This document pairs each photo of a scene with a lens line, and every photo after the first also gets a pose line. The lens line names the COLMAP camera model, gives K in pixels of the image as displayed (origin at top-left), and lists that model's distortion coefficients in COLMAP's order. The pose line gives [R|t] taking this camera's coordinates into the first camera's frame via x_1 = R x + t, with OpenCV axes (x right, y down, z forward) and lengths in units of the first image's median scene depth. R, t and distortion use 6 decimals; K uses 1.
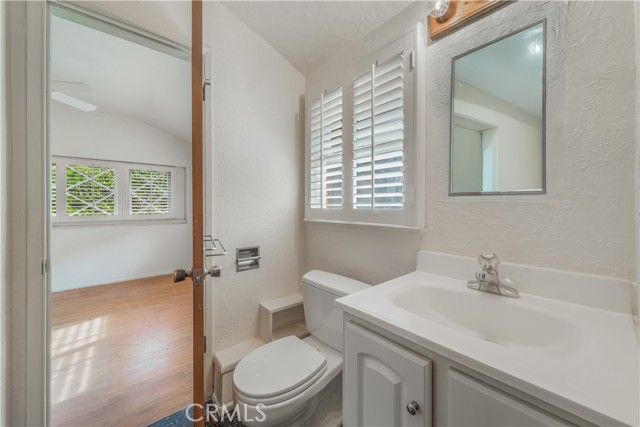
lens RADIAL K [[234.3, 0, 317.5], [0, 234.3, 208.6], [0, 0, 1]] dist [-0.002166, -0.000350]
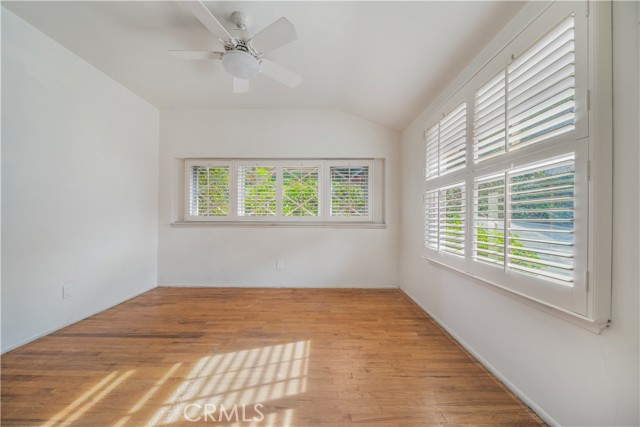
lens RADIAL K [[234.3, 0, 319.0], [0, 234.3, 215.3], [0, 0, 1]] dist [-0.002166, -0.000350]
pose [[0.759025, 0.000647, -0.651062, -0.349810], [-0.004609, 0.999980, -0.004380, 0.040992], [0.651046, 0.006325, 0.759012, 0.403935]]
